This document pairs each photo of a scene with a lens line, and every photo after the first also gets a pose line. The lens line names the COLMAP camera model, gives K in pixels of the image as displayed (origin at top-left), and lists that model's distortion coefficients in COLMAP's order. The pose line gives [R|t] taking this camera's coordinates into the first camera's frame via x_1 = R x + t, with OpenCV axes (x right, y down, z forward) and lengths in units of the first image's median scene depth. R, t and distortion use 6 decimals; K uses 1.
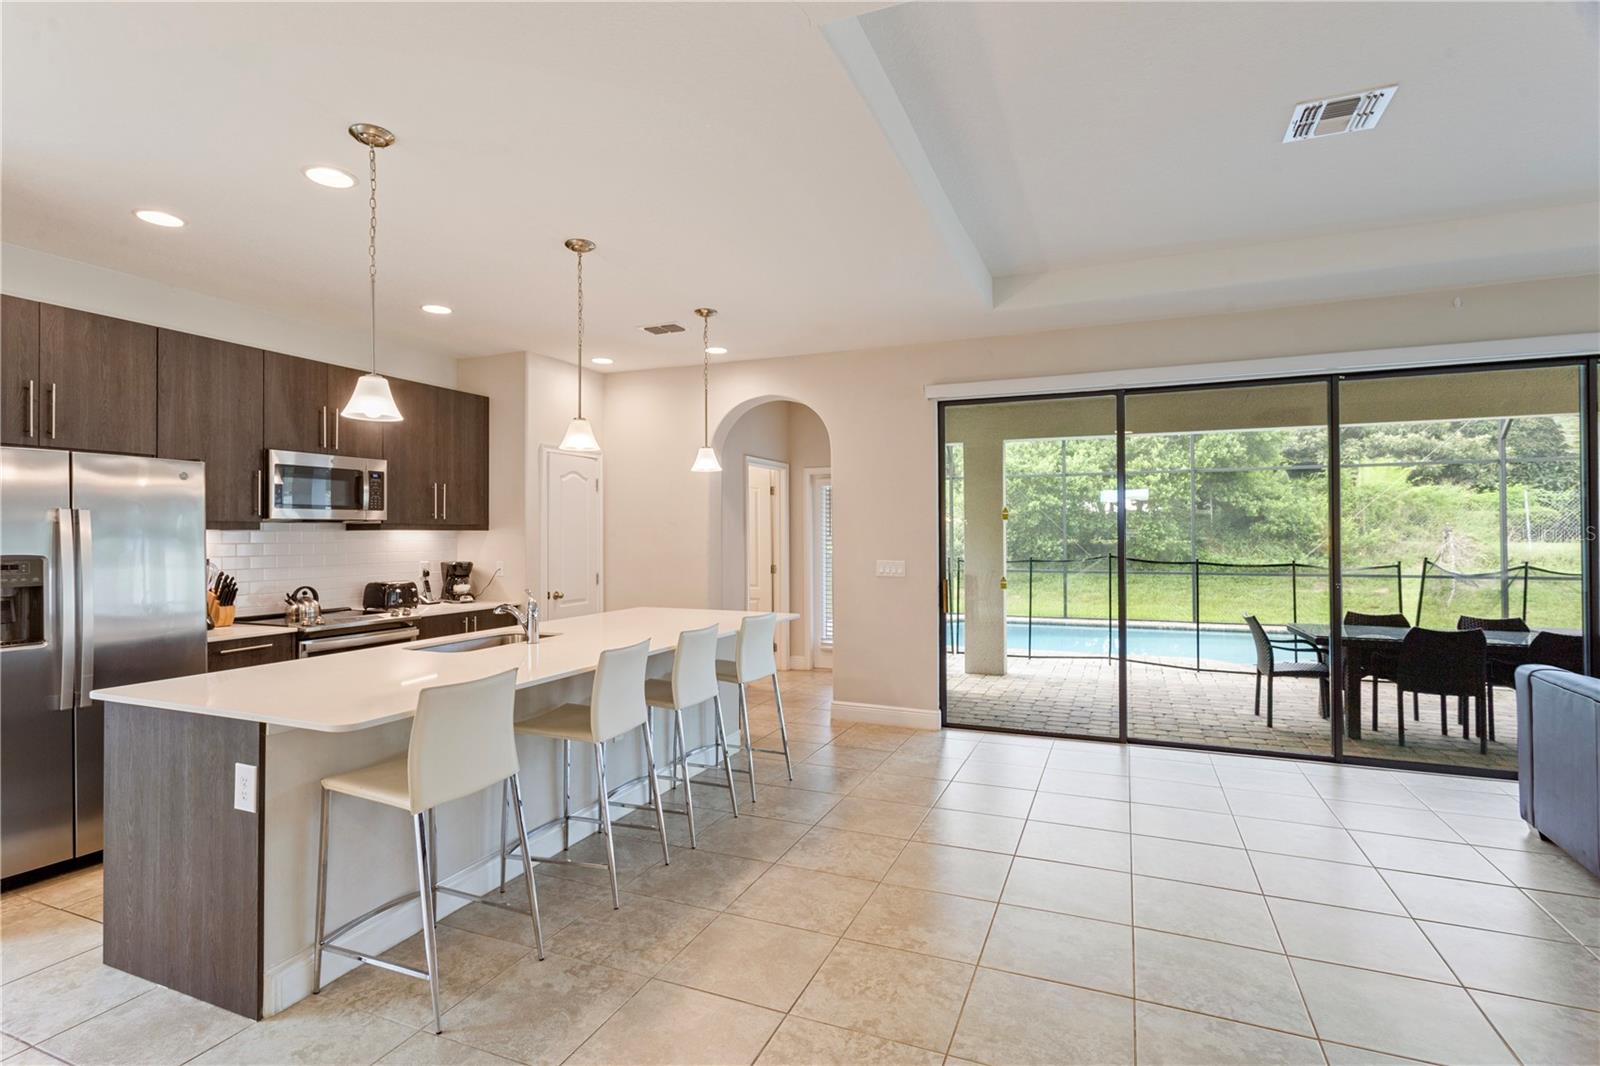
lens RADIAL K [[775.0, 0, 823.3], [0, 775.0, 532.8], [0, 0, 1]] dist [-0.001681, 0.003341]
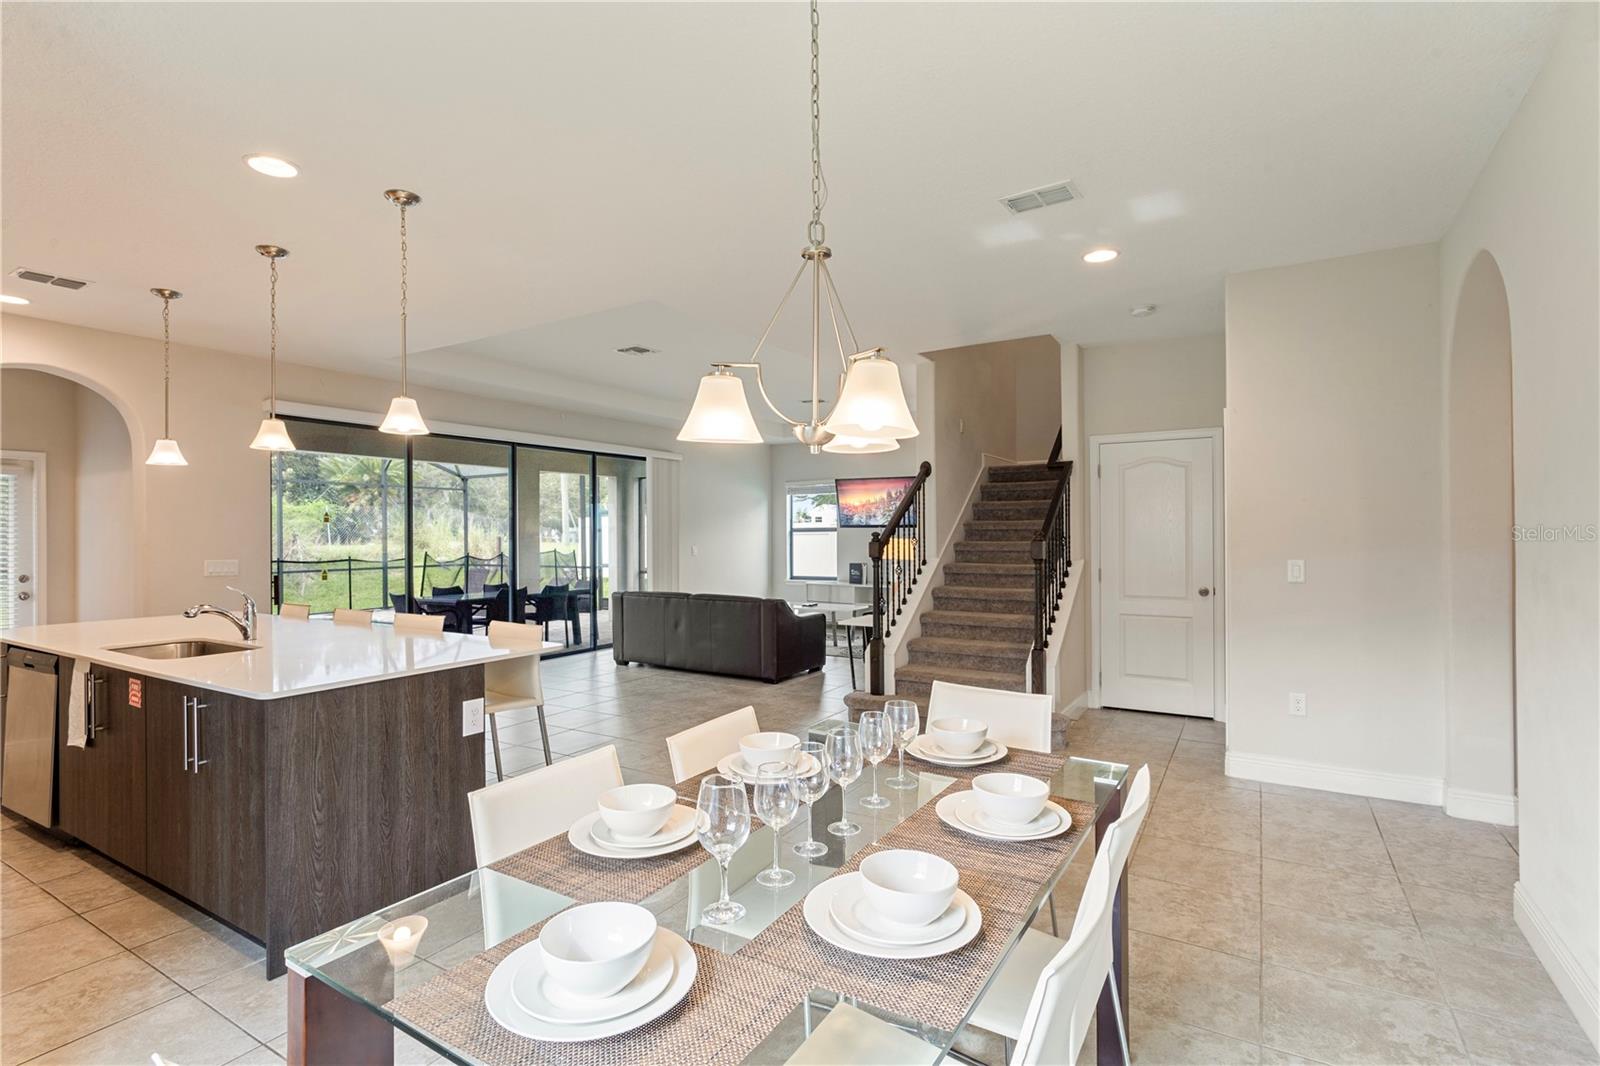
lens RADIAL K [[775.0, 0, 806.7], [0, 775.0, 528.3], [0, 0, 1]] dist [-0.001681, 0.003341]
pose [[0.184157, 0.009973, 0.982846, -0.957558], [0.003349, 0.999936, -0.010774, 0.010431], [-0.982891, 0.005275, 0.184112, 0.097475]]
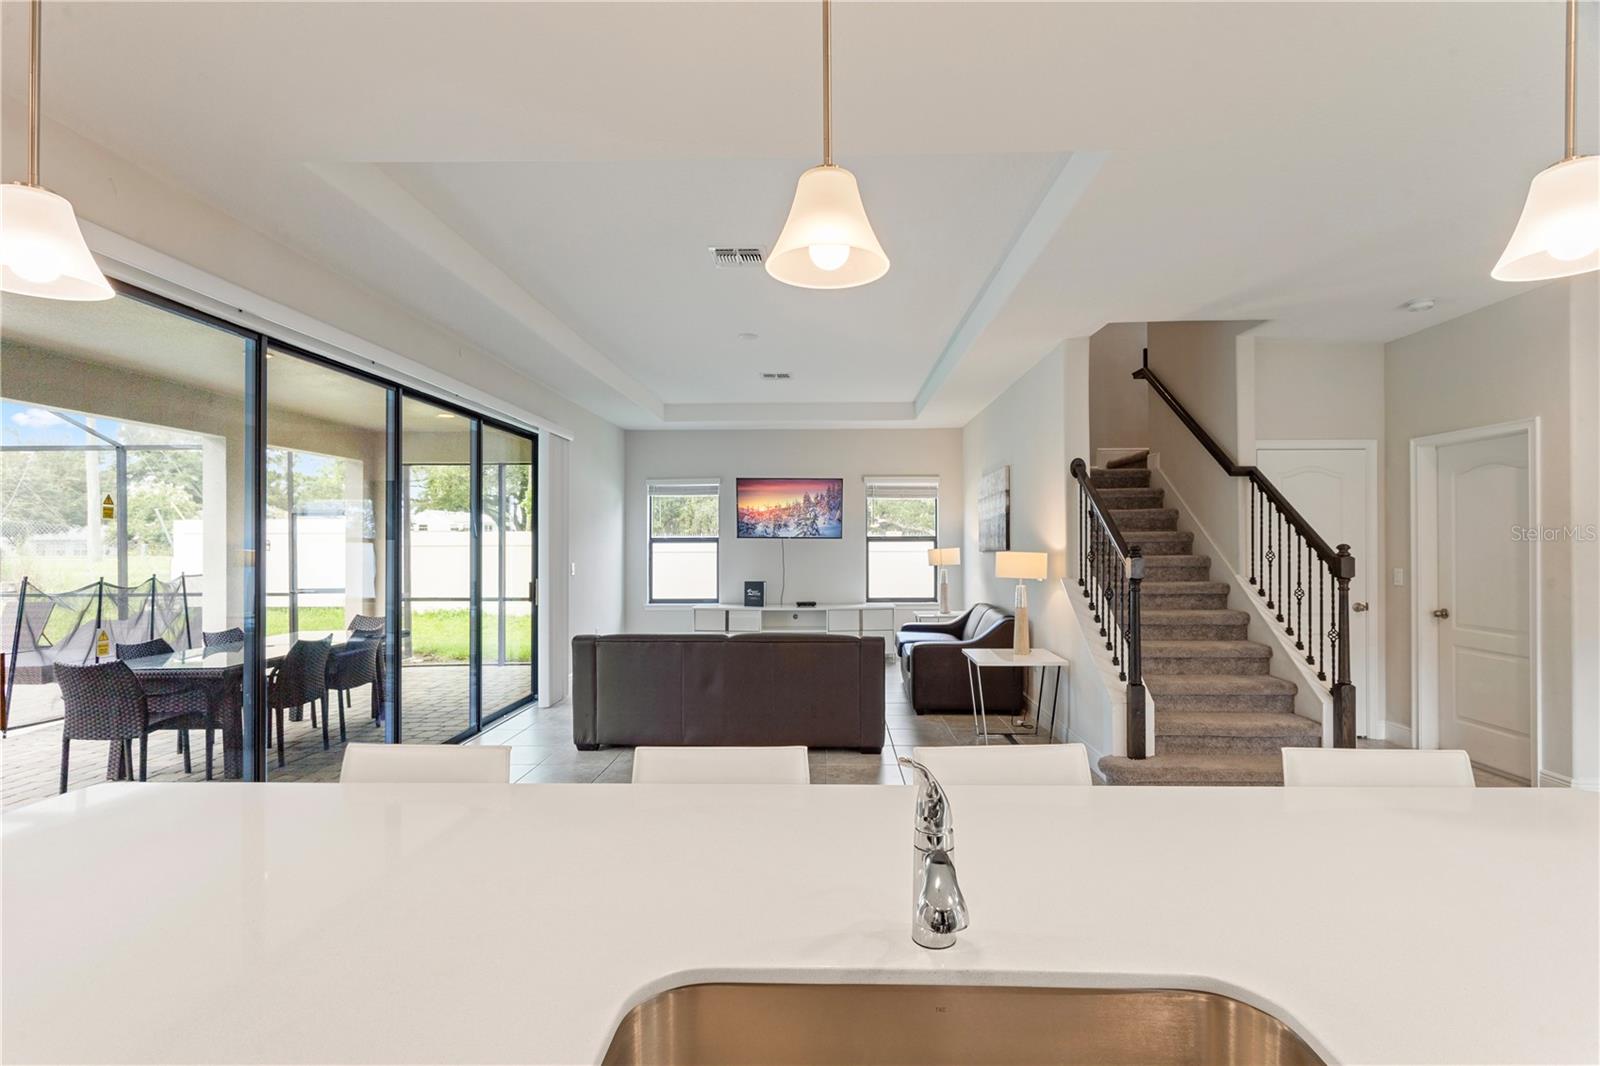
lens RADIAL K [[775.0, 0, 808.5], [0, 775.0, 538.7], [0, 0, 1]] dist [-0.001681, 0.003341]
pose [[-0.325281, 0.010425, 0.945560, -0.483749], [0.002167, 0.999945, -0.010280, 0.004700], [-0.945615, -0.001295, -0.325286, 0.912393]]
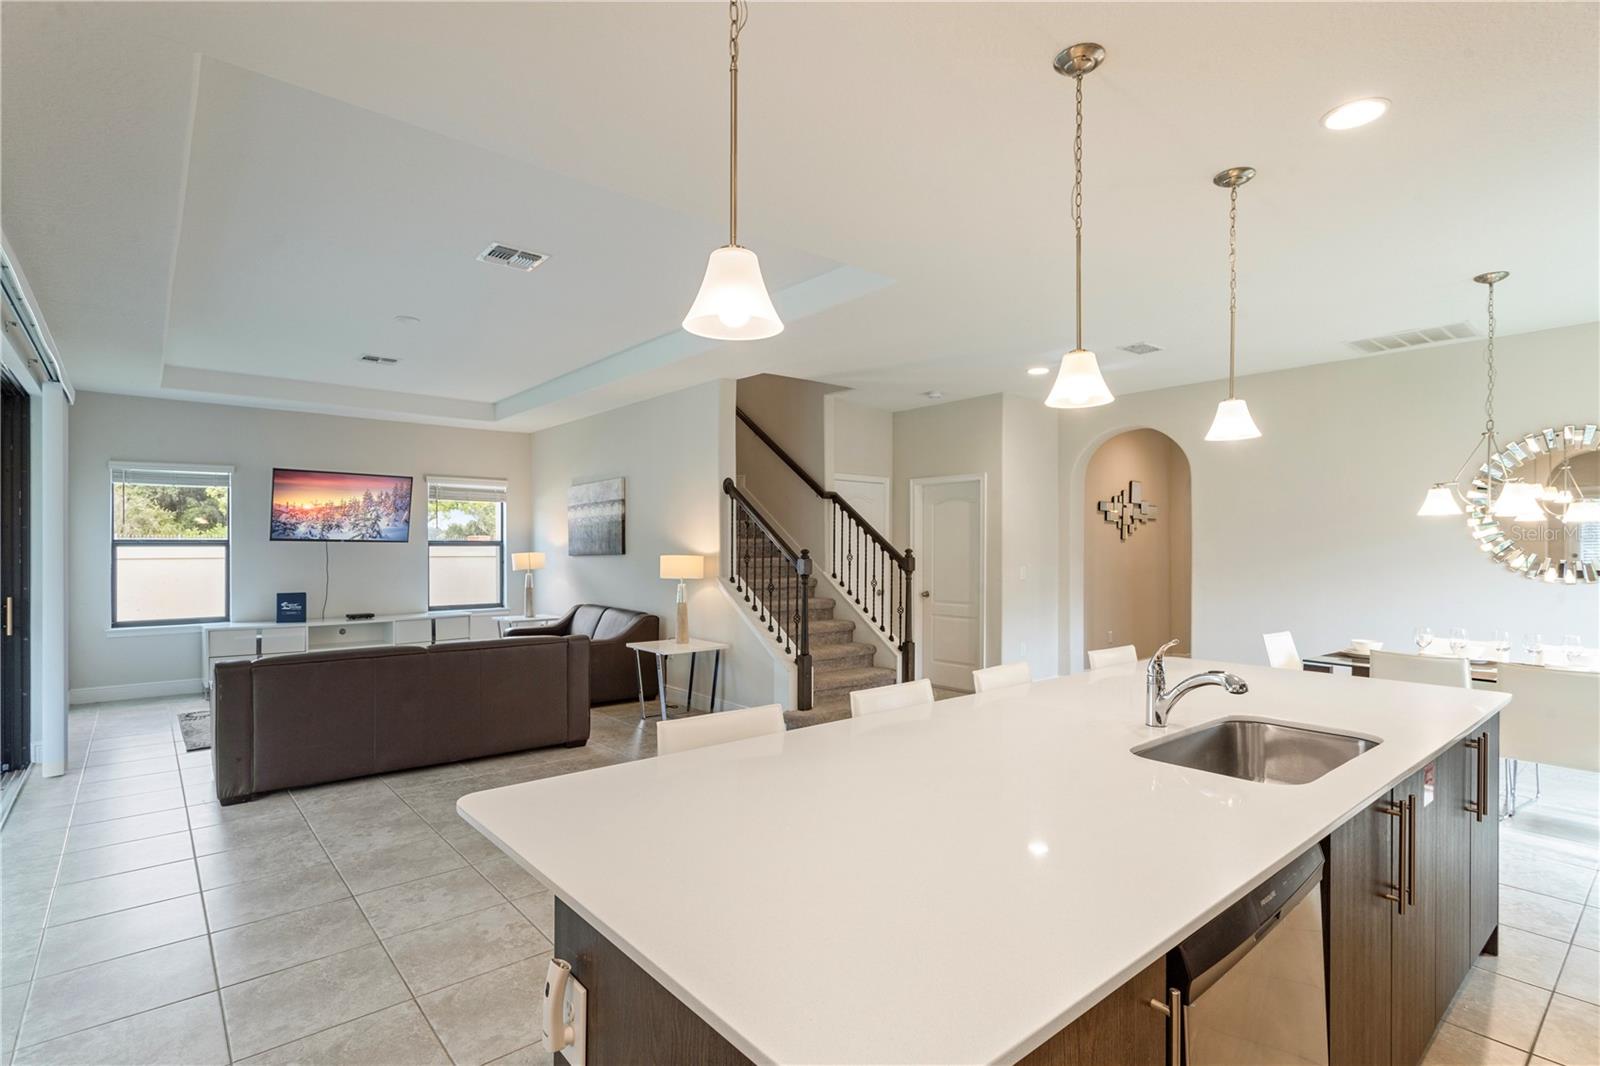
lens RADIAL K [[775.0, 0, 810.6], [0, 775.0, 555.3], [0, 0, 1]] dist [-0.001681, 0.003341]
pose [[-0.874119, -0.000826, 0.485711, -0.338763], [0.002203, 0.999982, 0.005664, 0.006525], [-0.485706, 0.006021, -0.874101, 1.312501]]
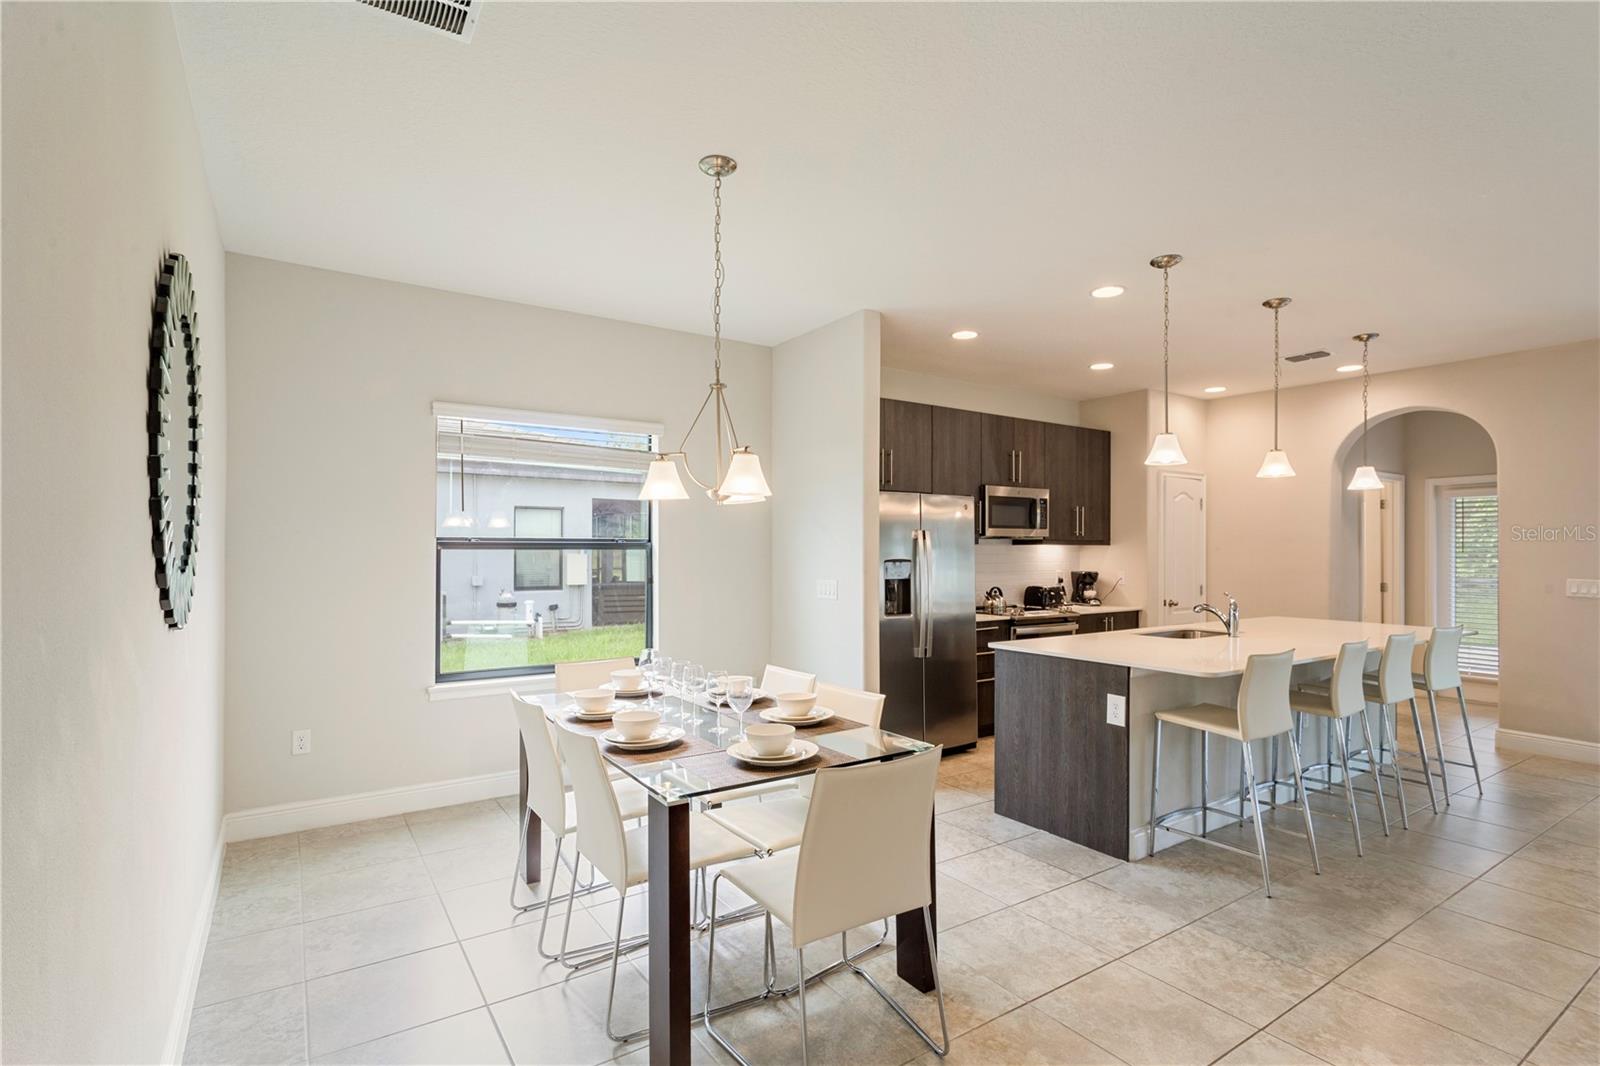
lens RADIAL K [[775.0, 0, 771.7], [0, 775.0, 552.8], [0, 0, 1]] dist [-0.001681, 0.003341]
pose [[0.807112, 0.005302, -0.590374, -0.192461], [-0.002809, 0.999983, 0.005141, 0.004430], [0.590391, -0.002492, 0.807113, -0.318682]]
